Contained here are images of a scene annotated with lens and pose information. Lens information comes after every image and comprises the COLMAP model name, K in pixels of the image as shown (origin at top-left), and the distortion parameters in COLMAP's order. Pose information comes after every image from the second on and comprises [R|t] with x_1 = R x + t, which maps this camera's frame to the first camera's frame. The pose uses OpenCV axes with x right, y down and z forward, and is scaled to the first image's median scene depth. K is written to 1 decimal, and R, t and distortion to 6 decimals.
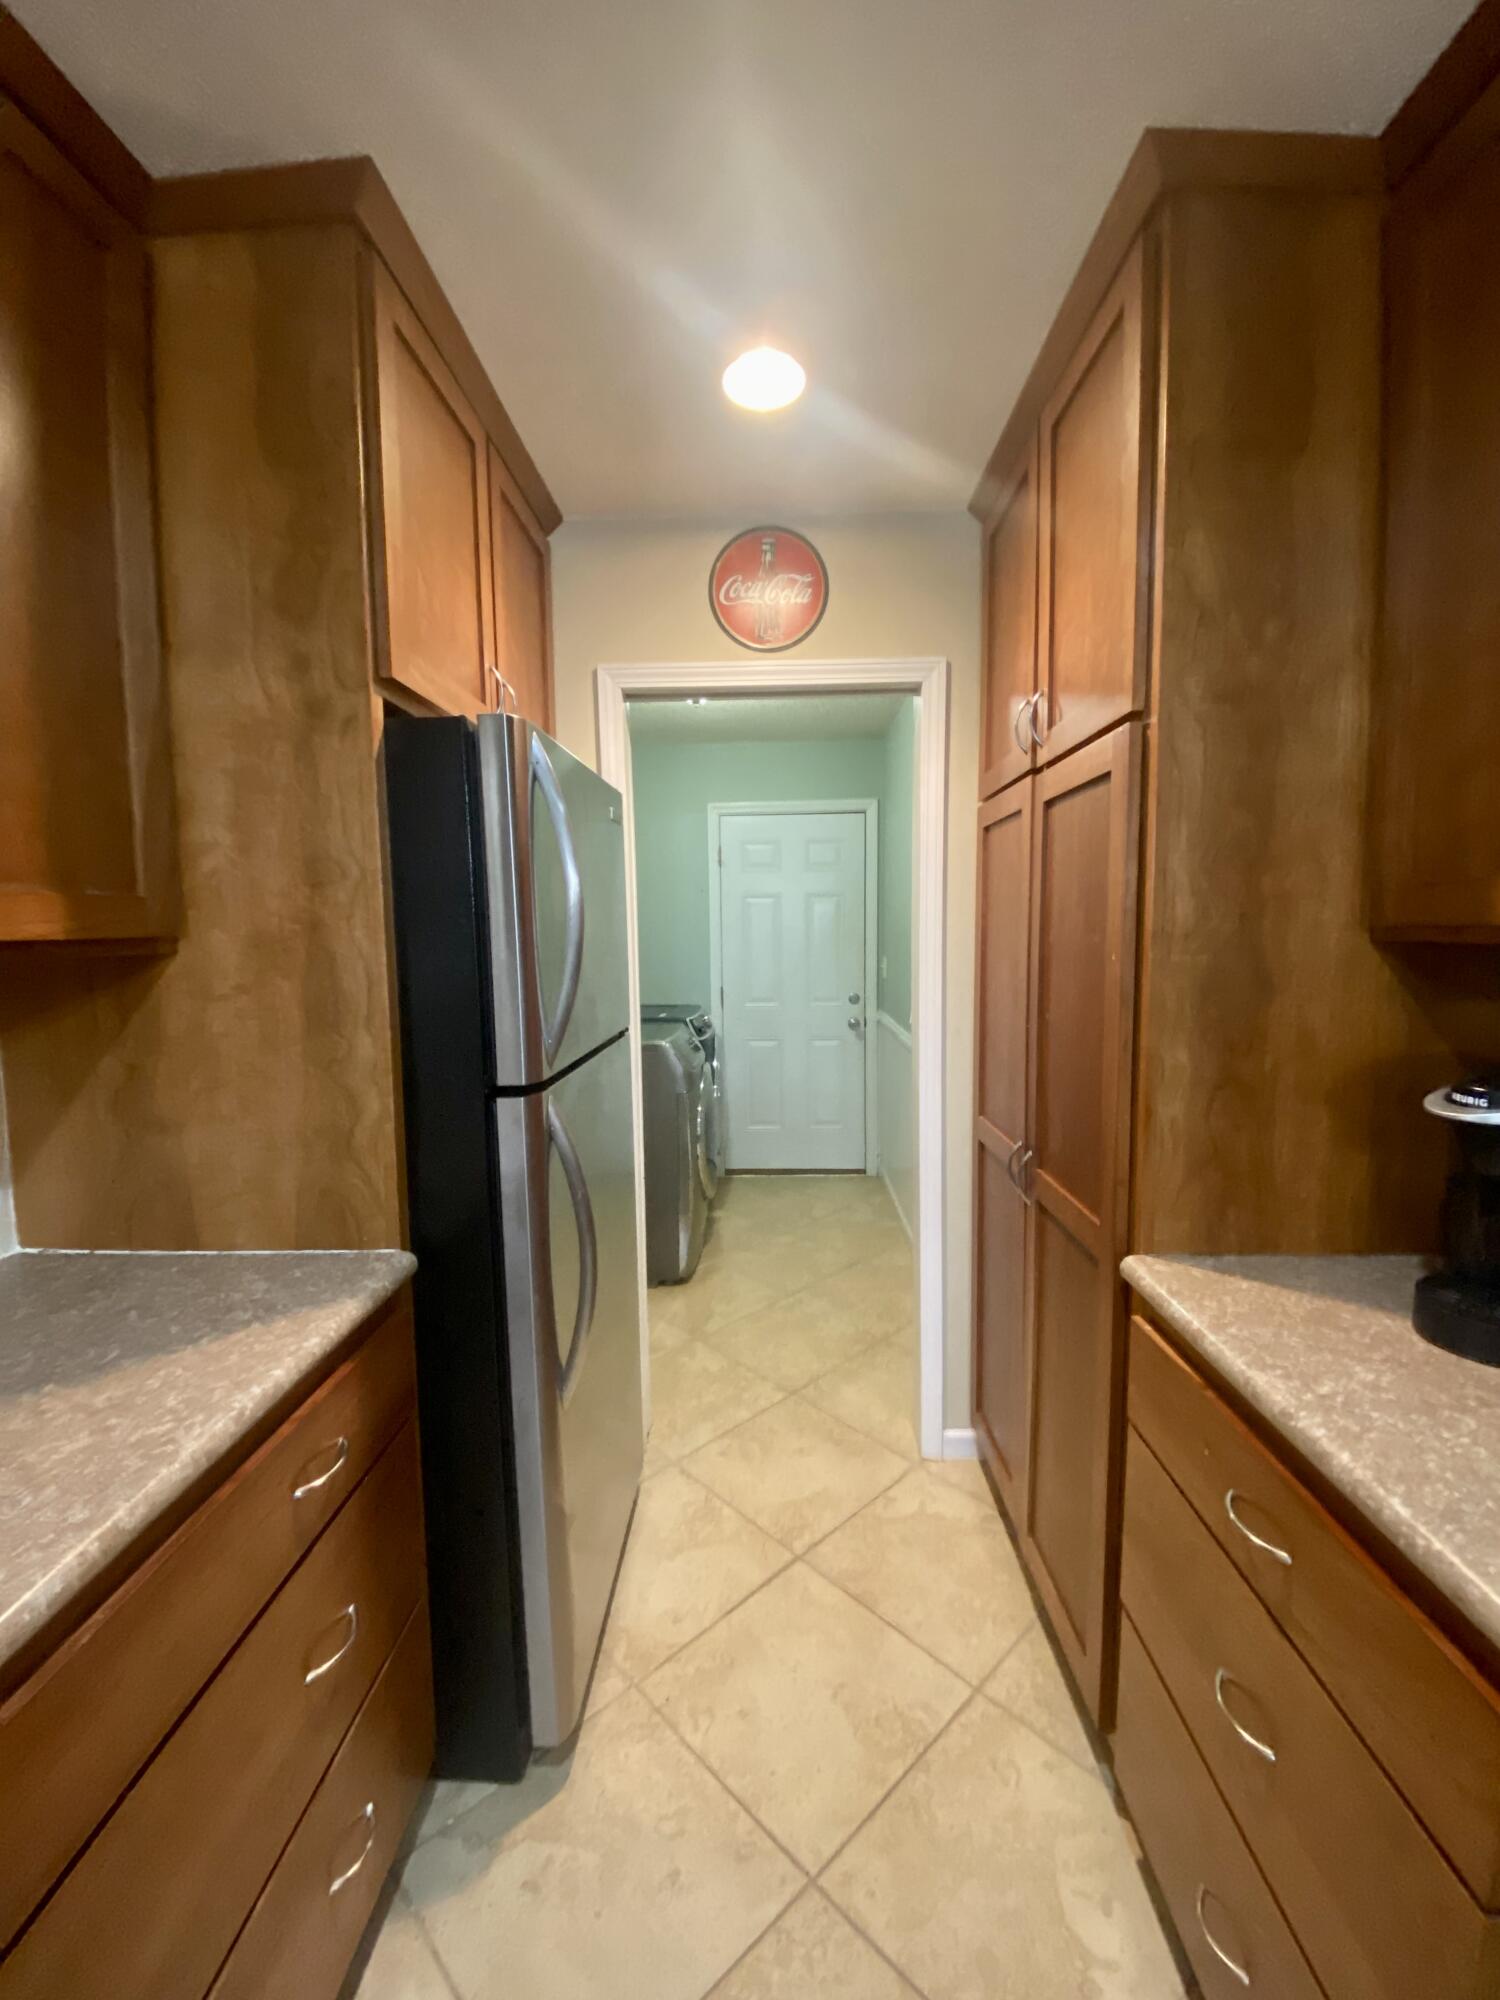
lens RADIAL K [[817.5, 0, 744.5], [0, 817.5, 1000.0], [0, 0, 1]] dist [0.029157, -0.023006]
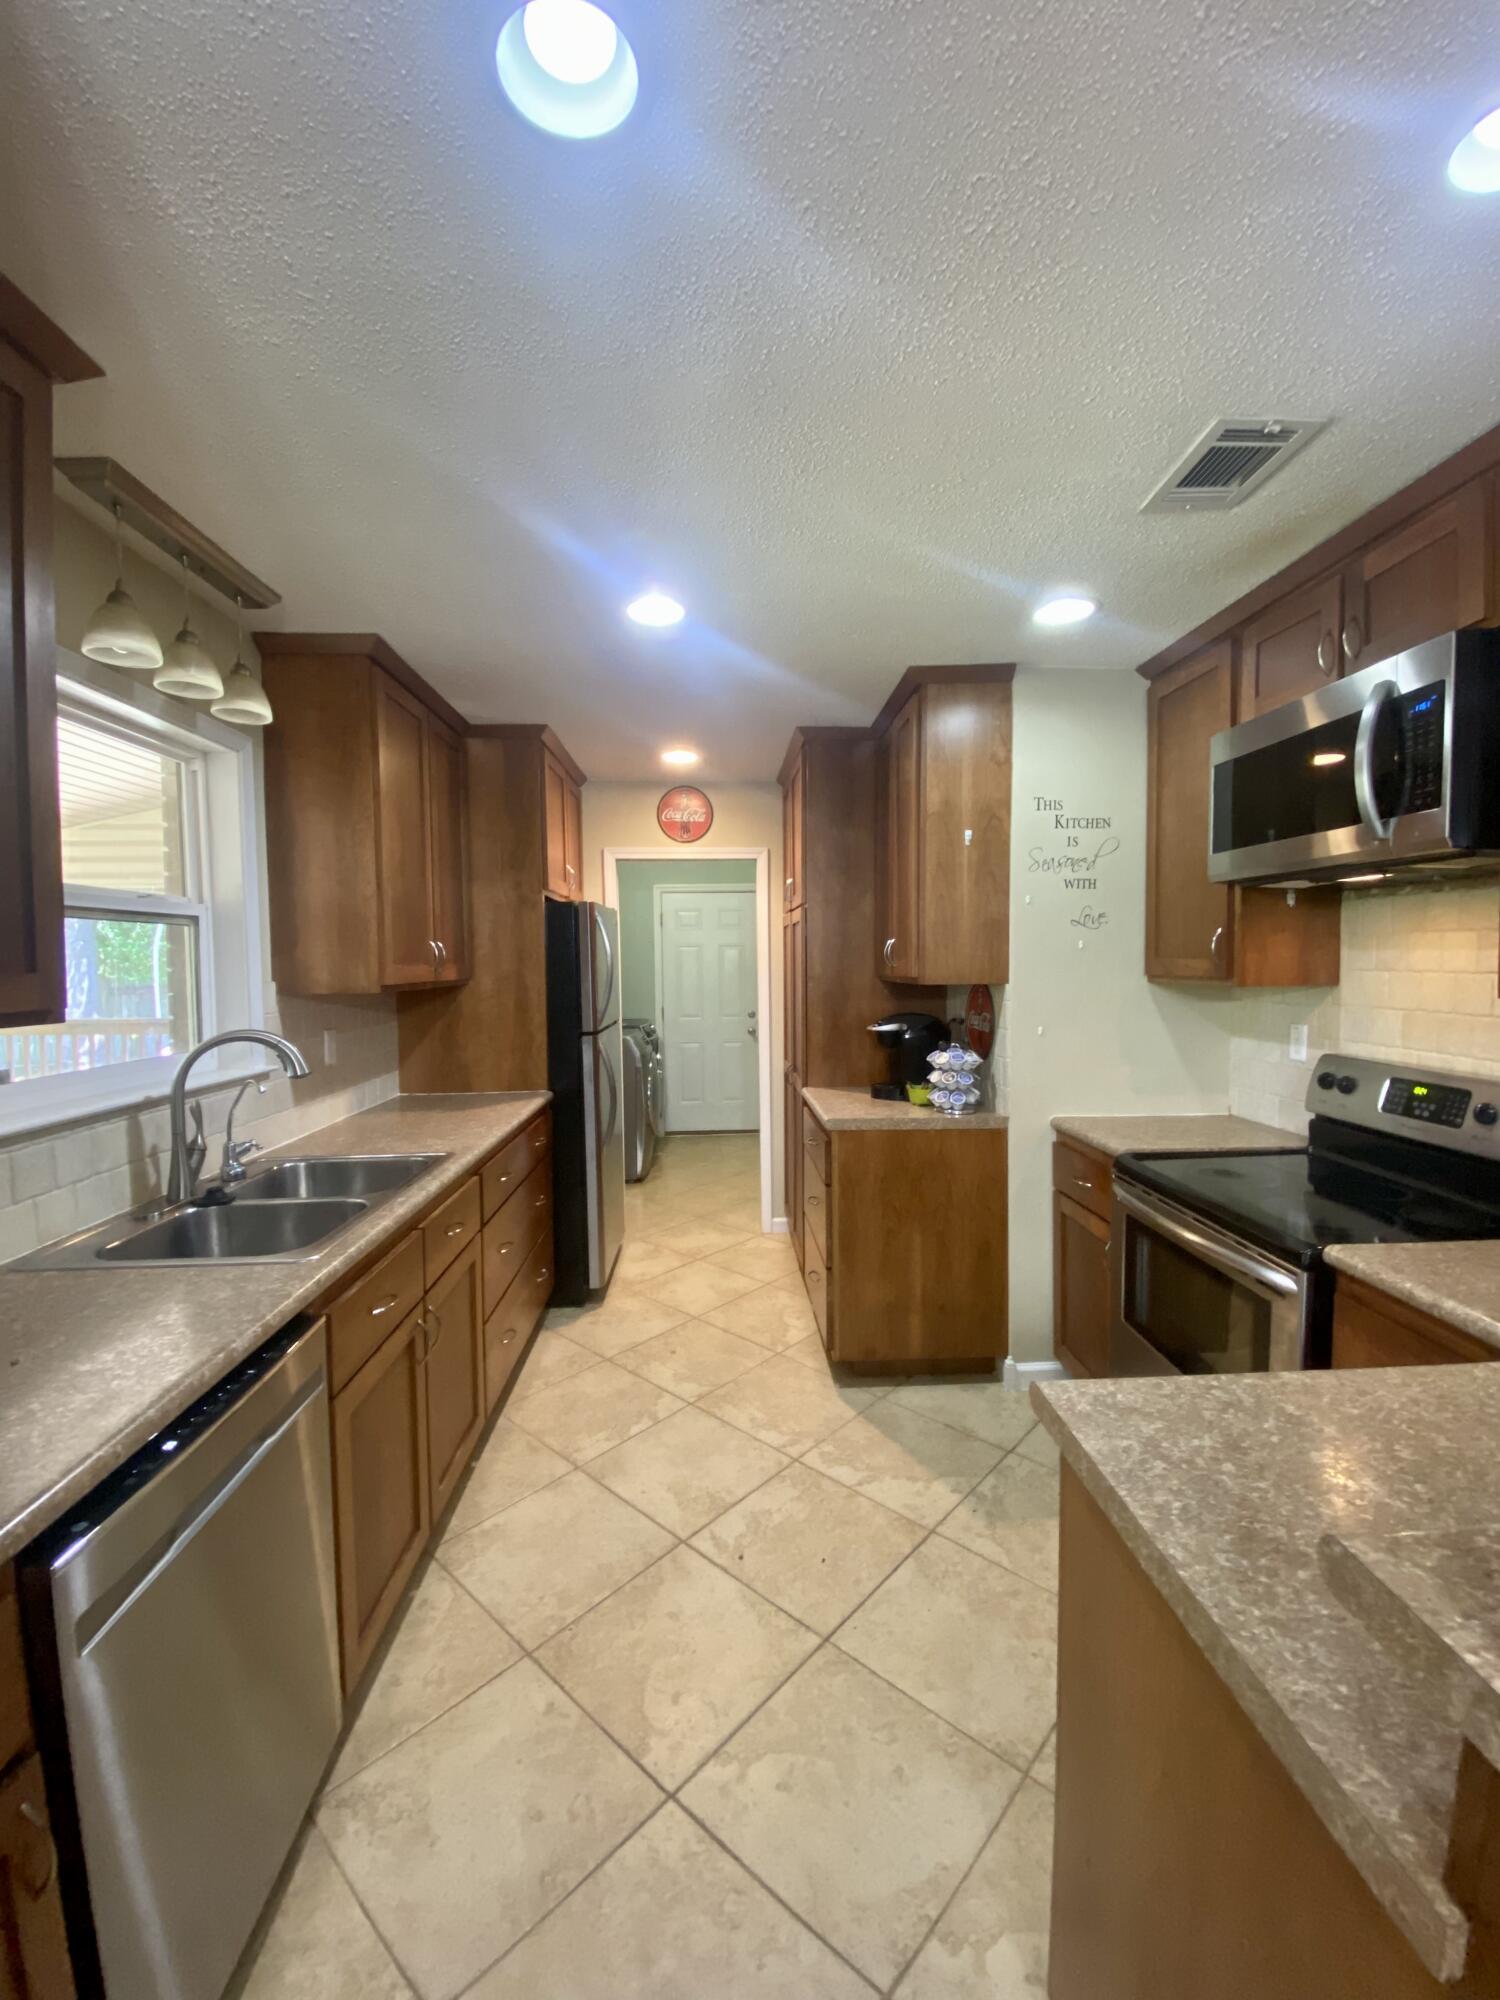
lens RADIAL K [[817.5, 0, 744.5], [0, 817.5, 1000.0], [0, 0, 1]] dist [0.029157, -0.023006]
pose [[0.997329, -0.000066, 0.073036, 0.015978], [0.002919, 0.999237, -0.038955, 0.038907], [-0.072977, 0.039064, 0.996568, -0.658910]]
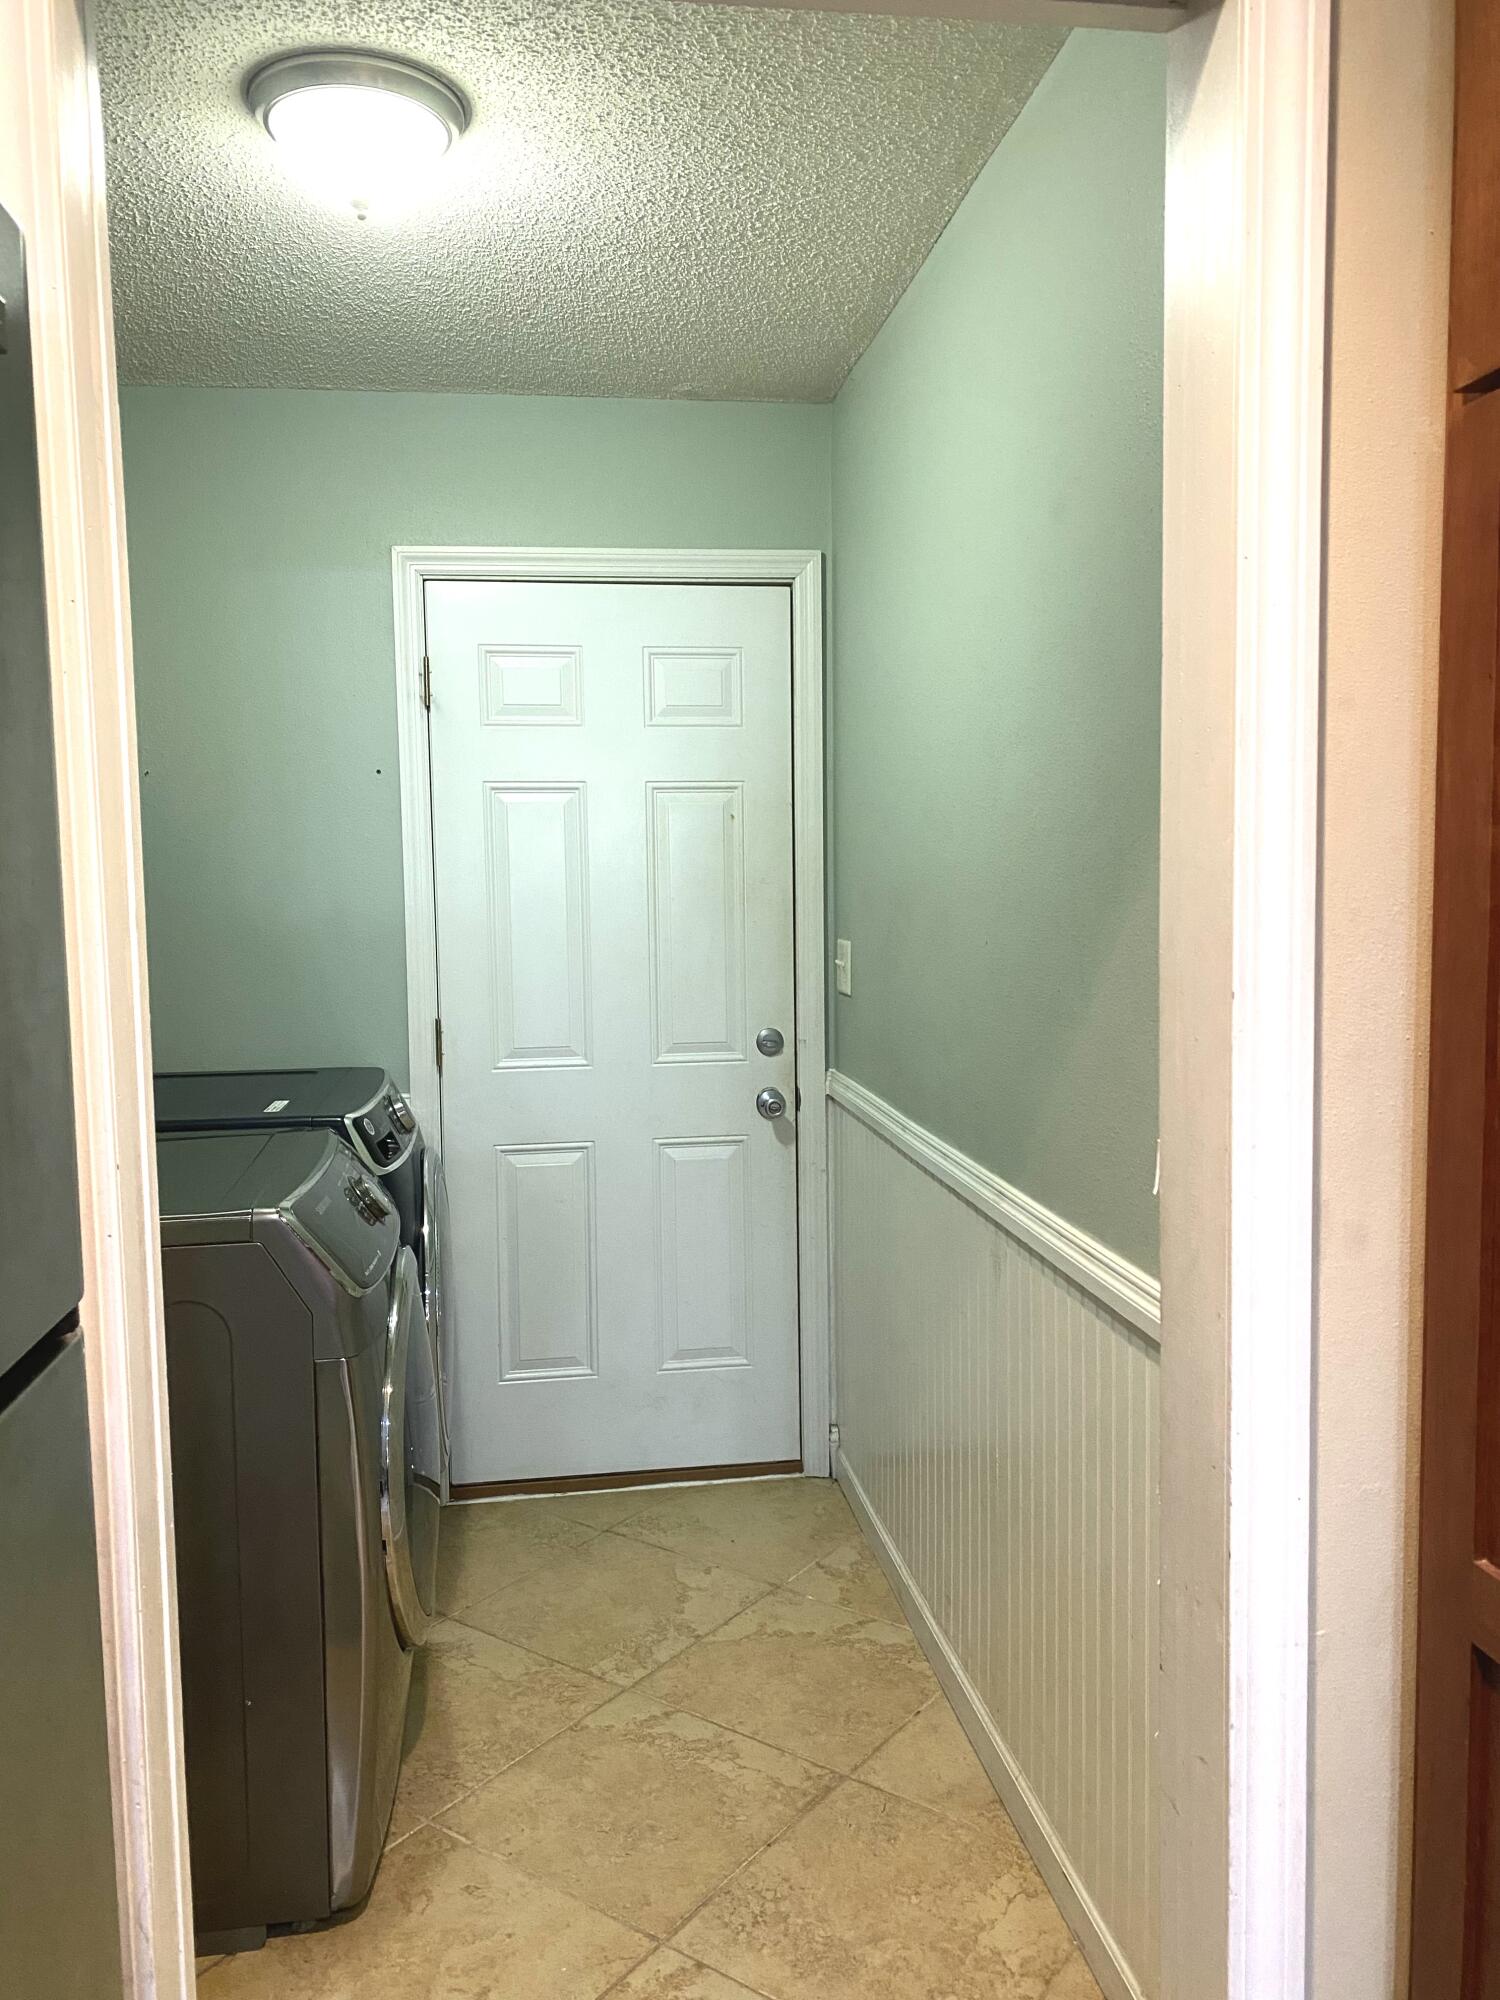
lens RADIAL K [[1523.9, 0, 750.0], [0, 1523.9, 1000.0], [0, 0, 1]] dist [0.028450, -0.004471]
pose [[0.981871, -0.013964, 0.189033, -0.024710], [0.014298, 0.999898, -0.000404, -0.029443], [-0.189008, 0.003099, 0.981971, 0.339000]]
